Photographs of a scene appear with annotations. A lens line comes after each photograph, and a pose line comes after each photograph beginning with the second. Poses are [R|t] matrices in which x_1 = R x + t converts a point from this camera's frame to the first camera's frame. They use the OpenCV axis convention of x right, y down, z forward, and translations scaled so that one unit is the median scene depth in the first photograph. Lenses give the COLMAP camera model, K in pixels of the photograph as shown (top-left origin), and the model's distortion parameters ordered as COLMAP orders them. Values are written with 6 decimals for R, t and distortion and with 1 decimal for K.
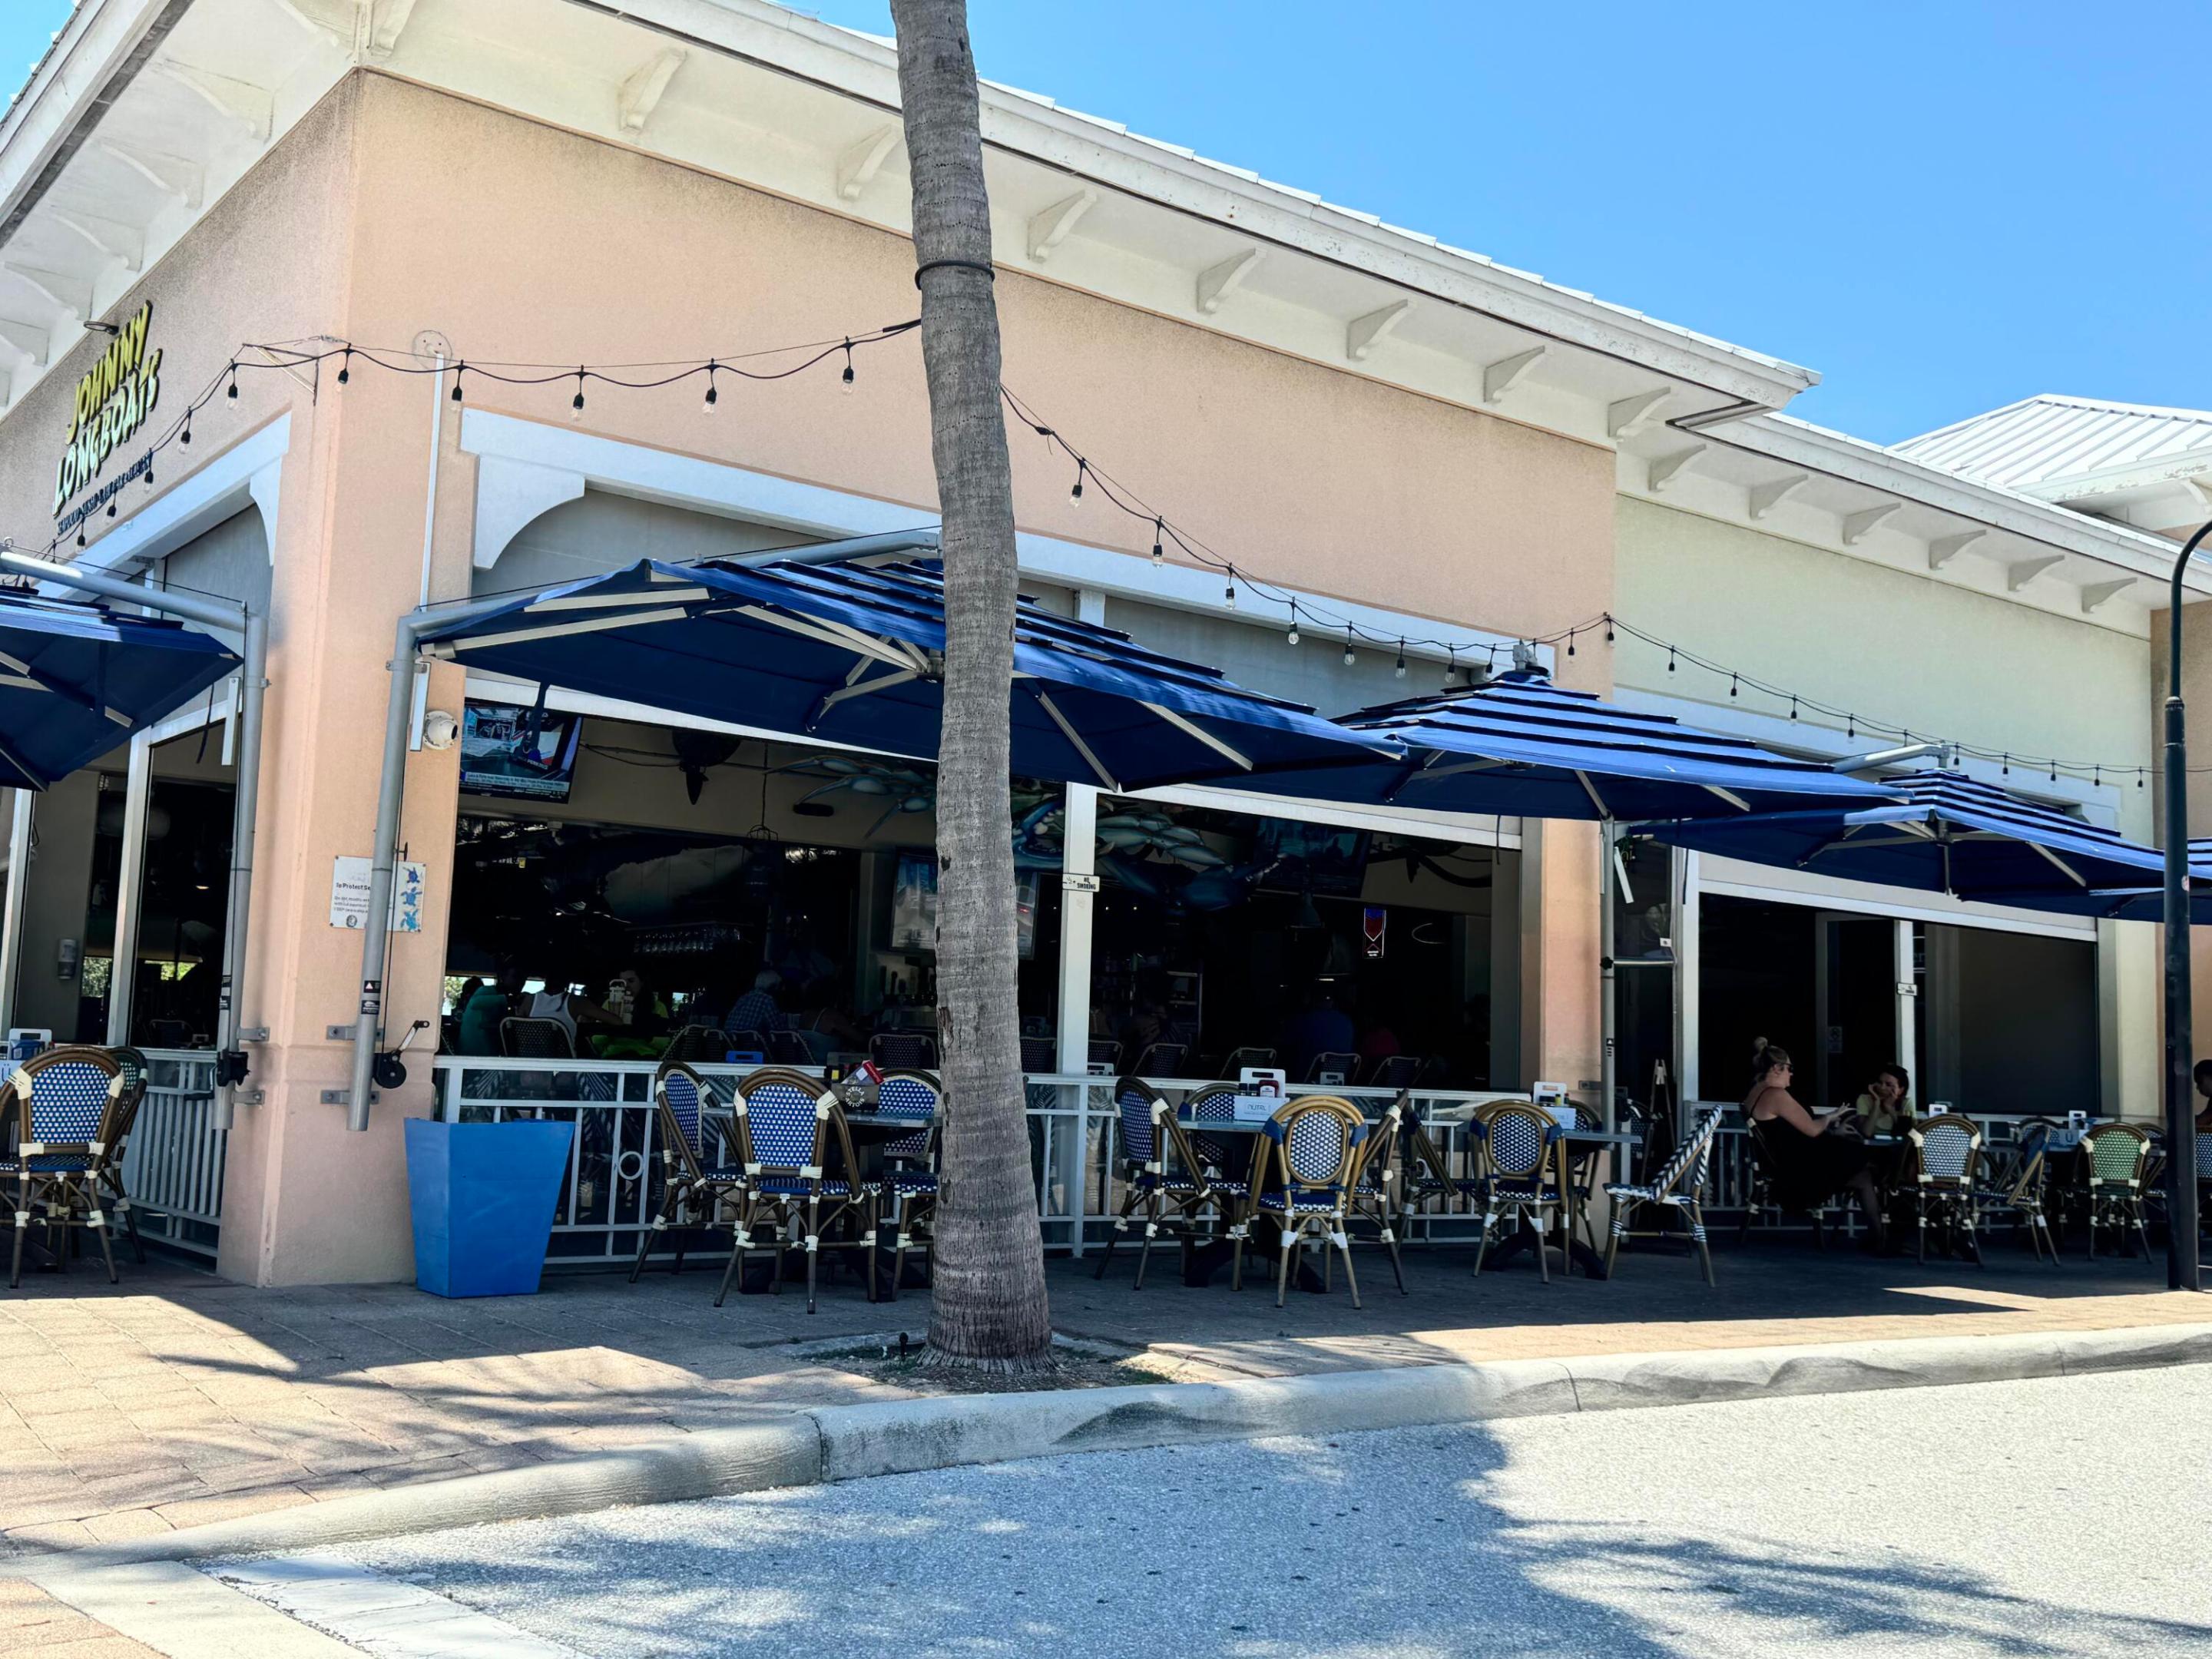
lens RADIAL K [[2166.4, 0, 1106.0], [0, 2166.4, 829.5], [0, 0, 1]] dist [0.134886, 0.007978]
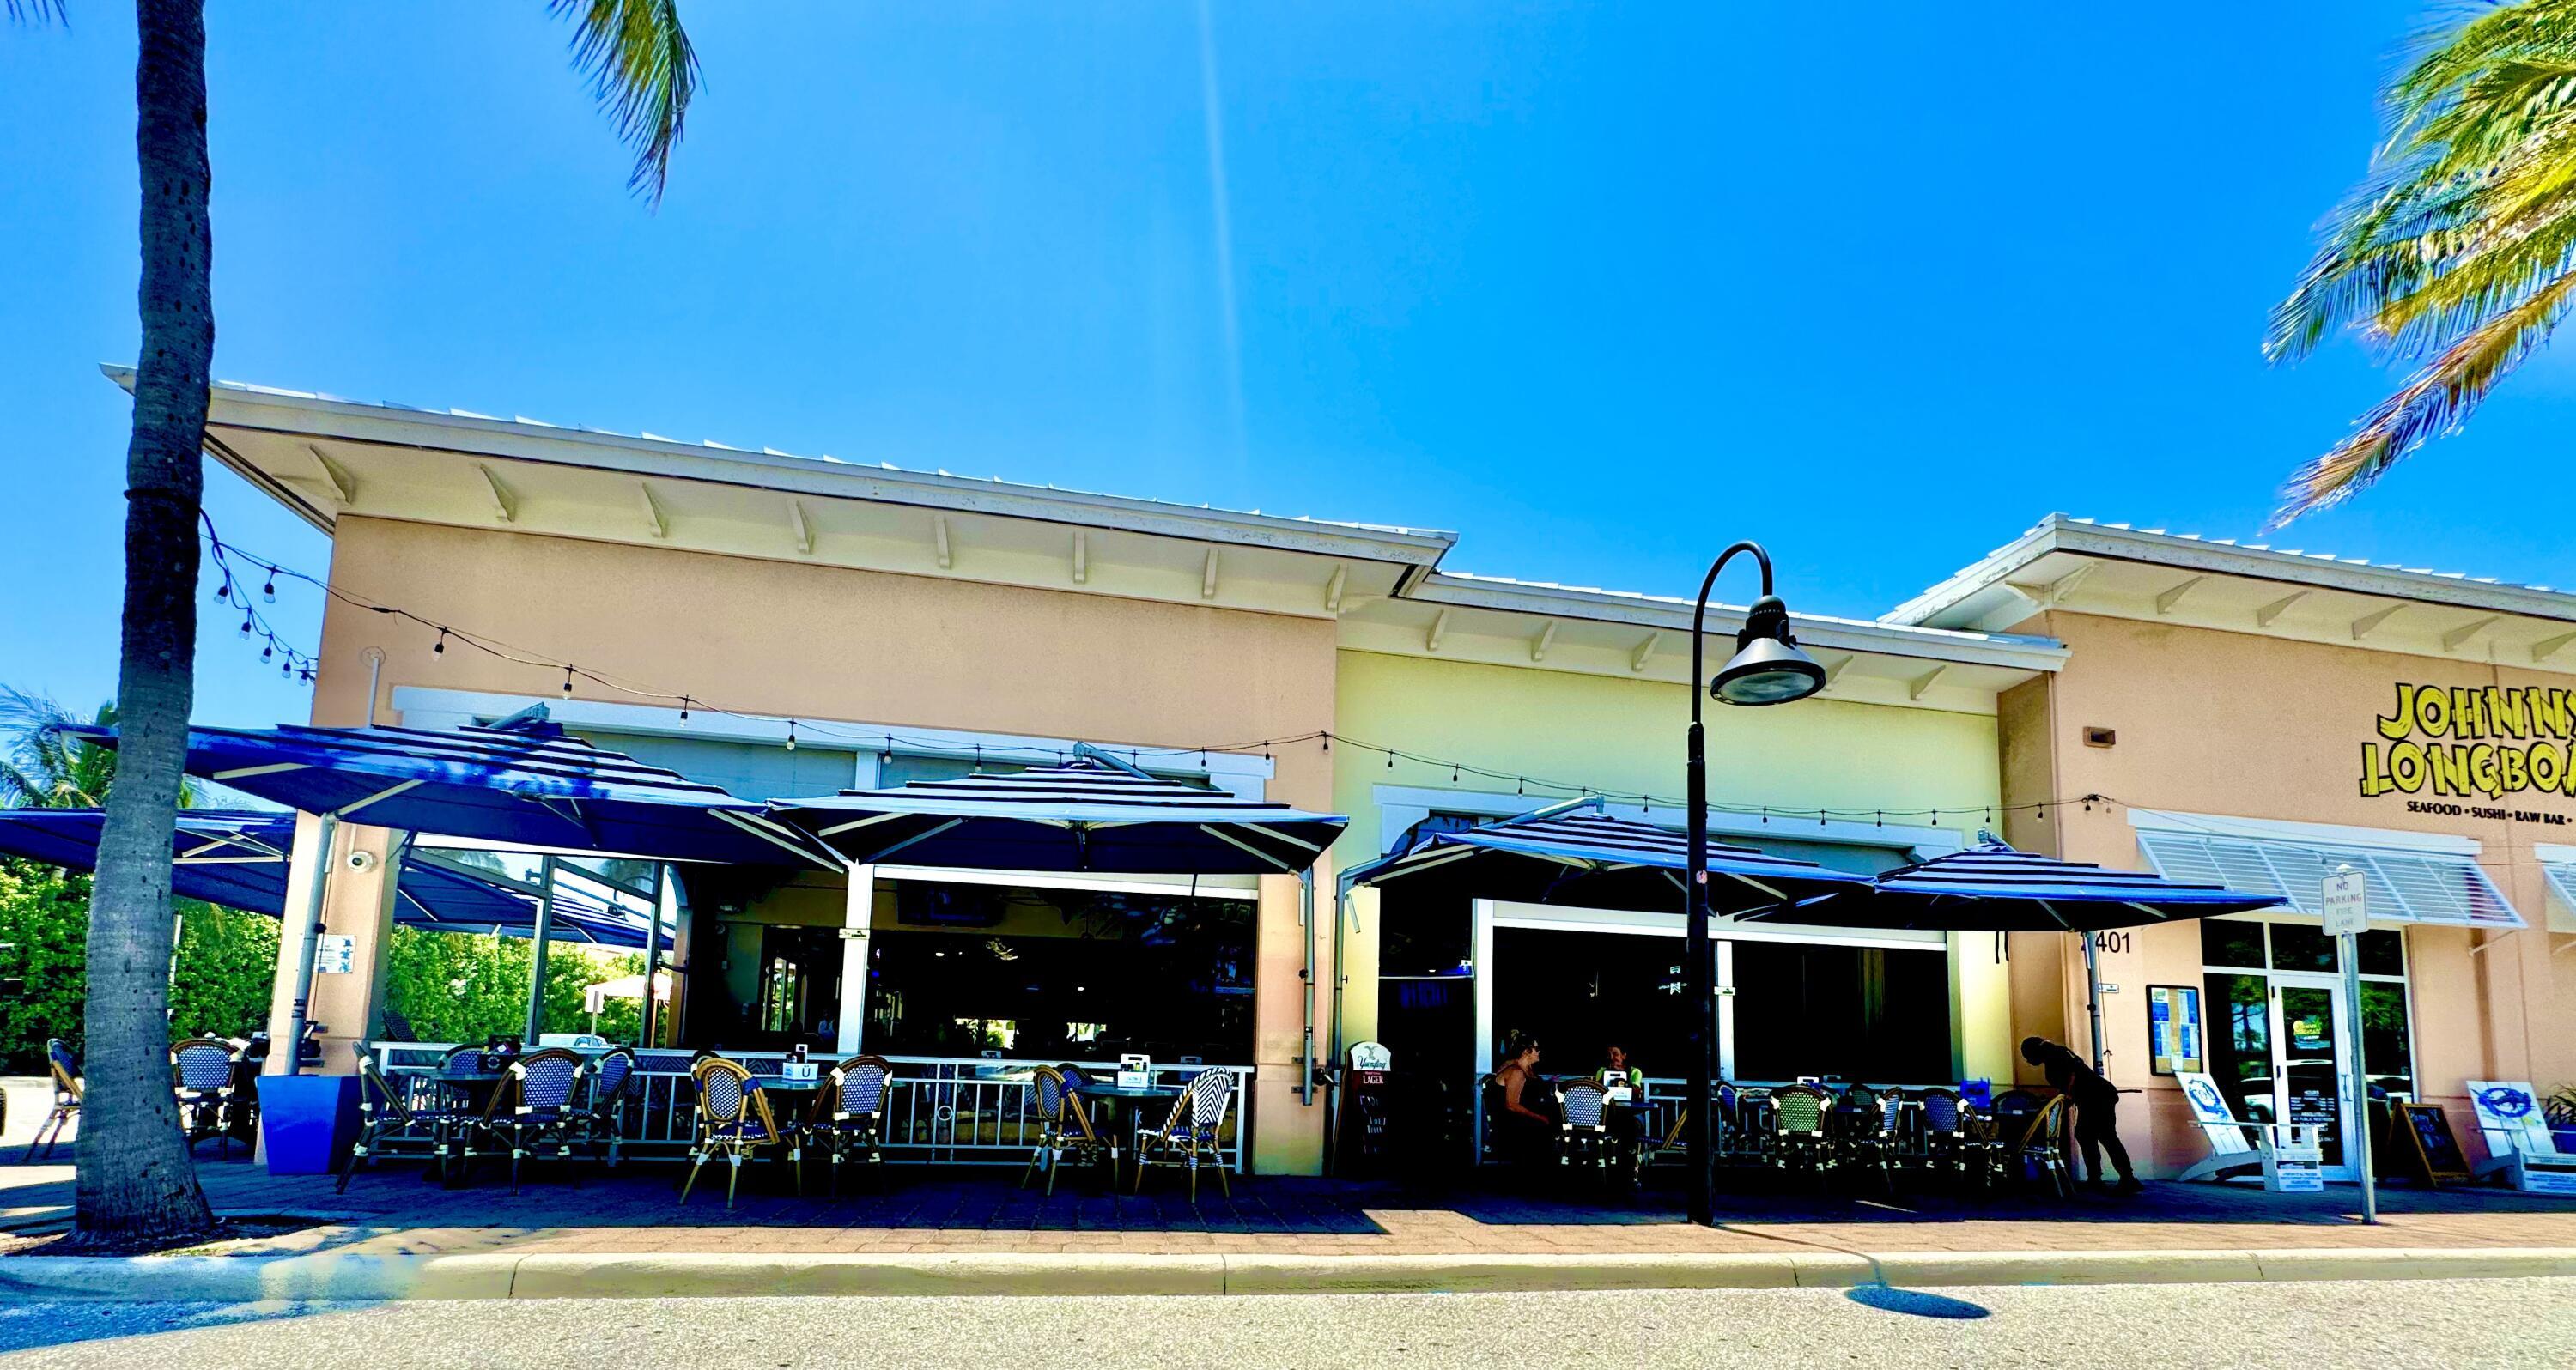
lens RADIAL K [[1010.0, 0, 1287.4], [0, 1010.0, 958.9], [0, 0, 1]] dist [0.013263, -0.000047]
pose [[0.889214, -0.060558, -0.453466, 0.456496], [0.055303, 0.998160, -0.024854, 0.059474], [0.454136, -0.002978, 0.890927, 0.365200]]
